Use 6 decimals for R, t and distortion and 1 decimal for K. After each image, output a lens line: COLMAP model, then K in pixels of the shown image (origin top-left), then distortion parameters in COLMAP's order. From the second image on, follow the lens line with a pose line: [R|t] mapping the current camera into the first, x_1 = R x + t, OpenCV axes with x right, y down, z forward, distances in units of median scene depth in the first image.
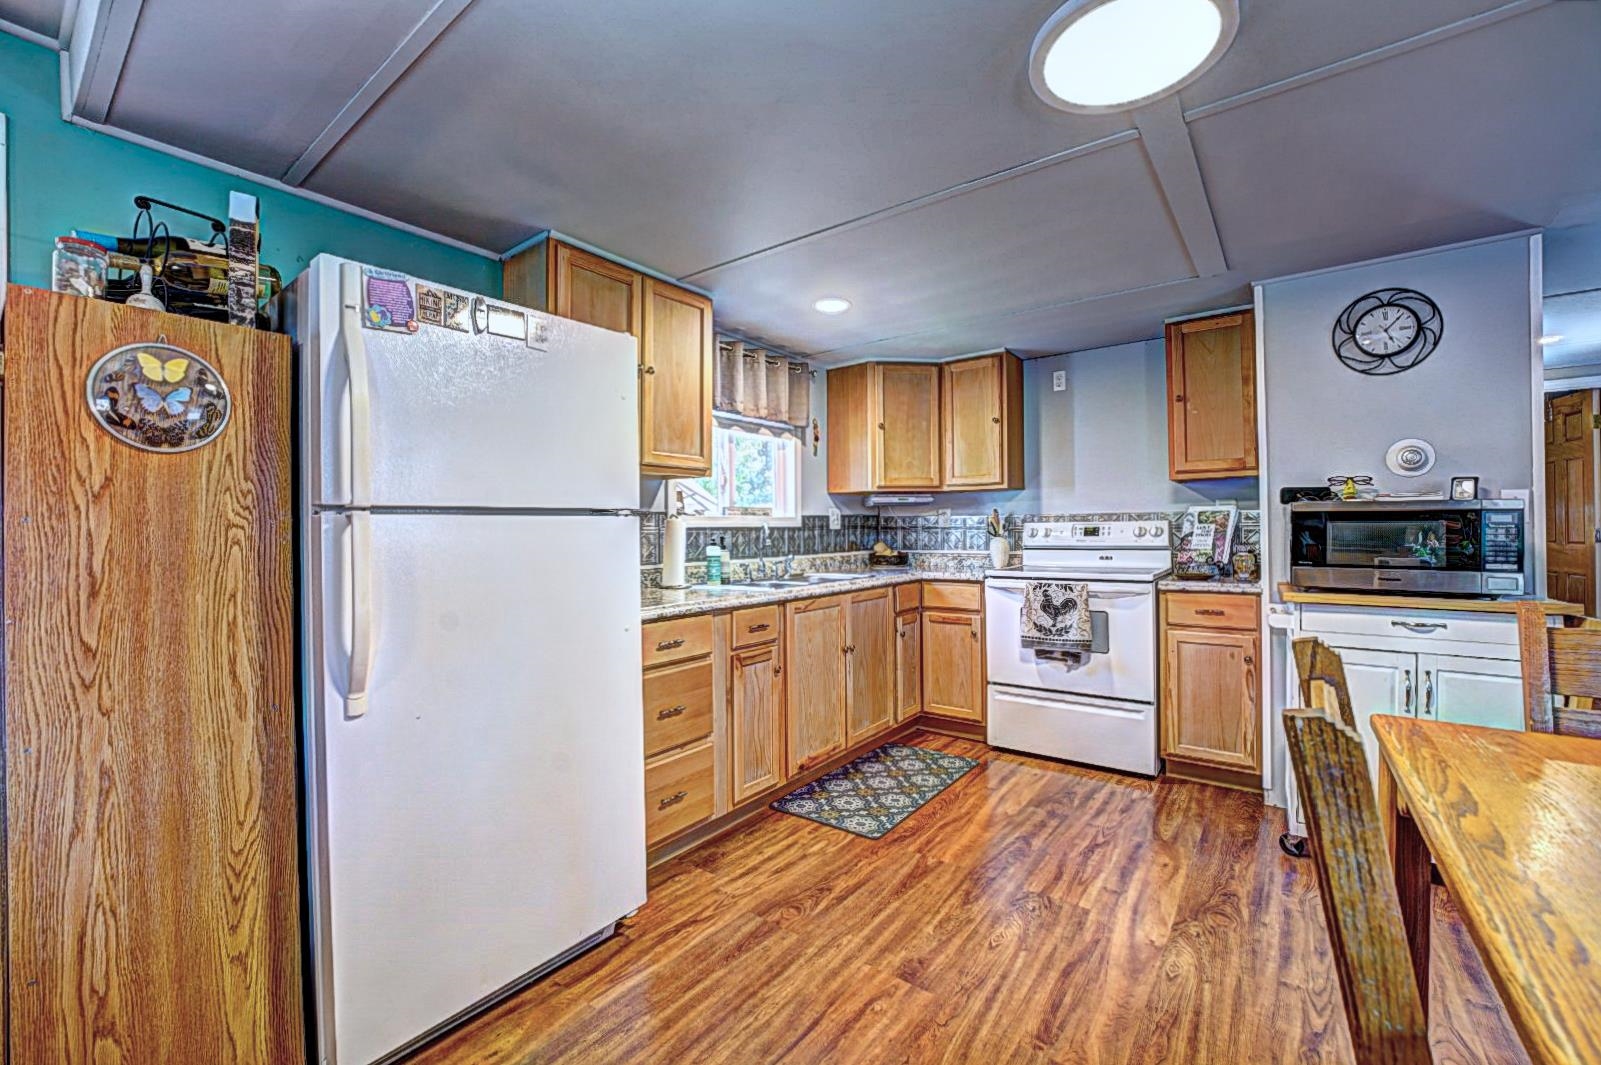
lens RADIAL K [[640.3, 0, 800.5], [0, 640.3, 532.5], [0, 0, 1]] dist [-0.025962, 0.000239]
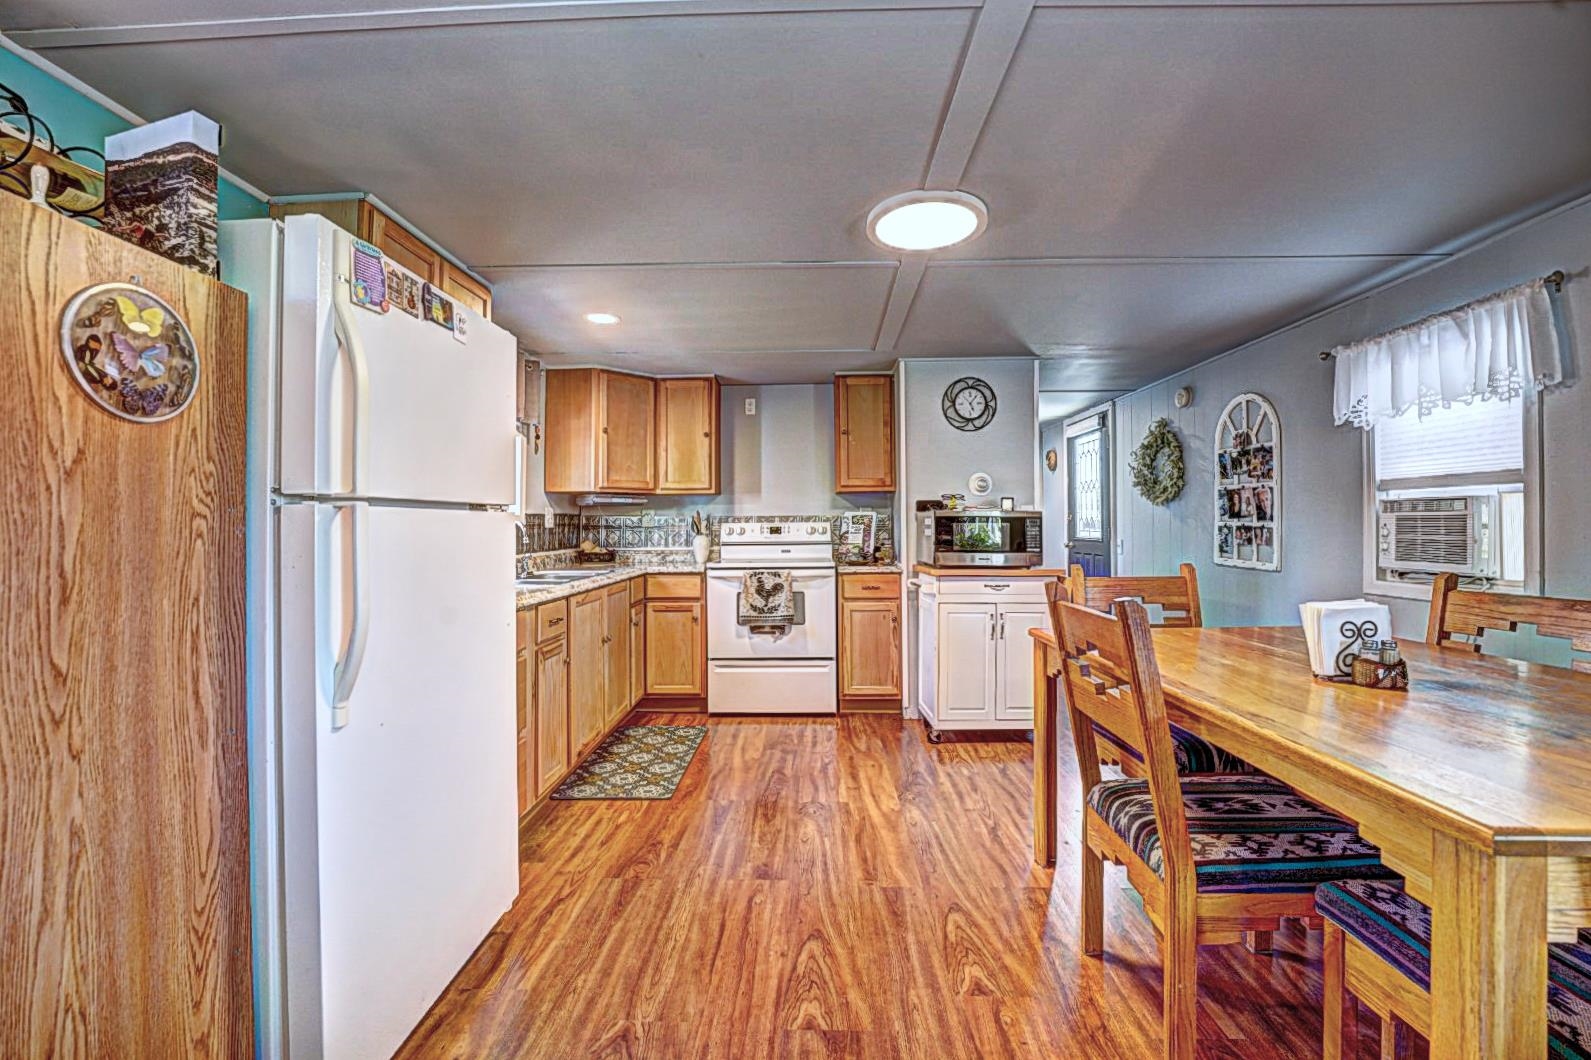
lens RADIAL K [[634.1, 0, 792.0], [0, 634.1, 523.4], [0, 0, 1]] dist [-0.022190, 0.000083]
pose [[0.820493, 0.008425, 0.571594, -0.466374], [0.000515, 0.999880, -0.015476, 0.008795], [-0.571656, 0.012992, 0.820390, -0.077842]]
